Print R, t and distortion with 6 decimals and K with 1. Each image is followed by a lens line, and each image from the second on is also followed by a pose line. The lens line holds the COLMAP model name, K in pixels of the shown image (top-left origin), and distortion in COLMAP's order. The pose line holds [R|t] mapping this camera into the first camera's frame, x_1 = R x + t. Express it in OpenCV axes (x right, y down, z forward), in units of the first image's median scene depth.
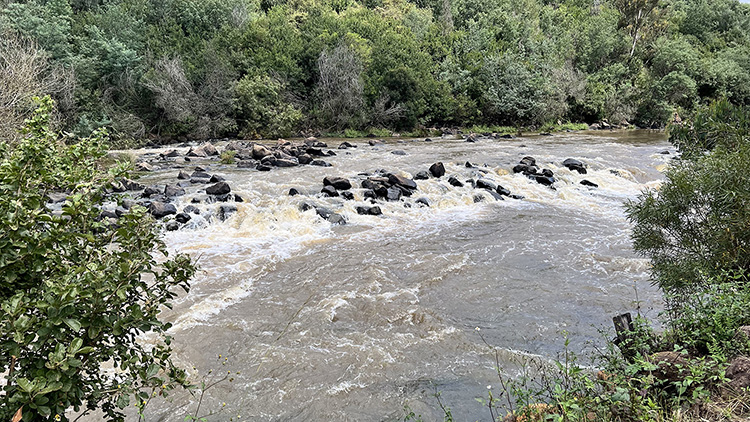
lens RADIAL K [[574.0, 0, 374.1], [0, 574.0, 217.8], [0, 0, 1]] dist [0.063739, -0.061088]
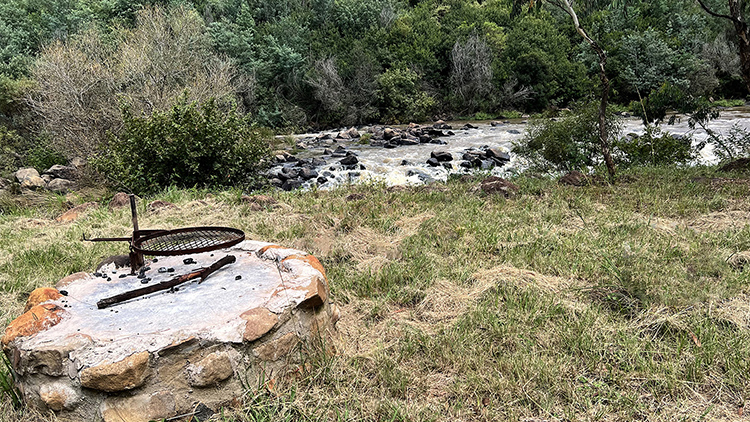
lens RADIAL K [[574.0, 0, 367.4], [0, 574.0, 209.7], [0, 0, 1]] dist [0.063739, -0.061088]
pose [[0.960116, 0.019066, -0.278952, 0.068129], [-0.015949, 0.999782, 0.013440, 0.021524], [0.279148, -0.008455, 0.960211, -0.127374]]
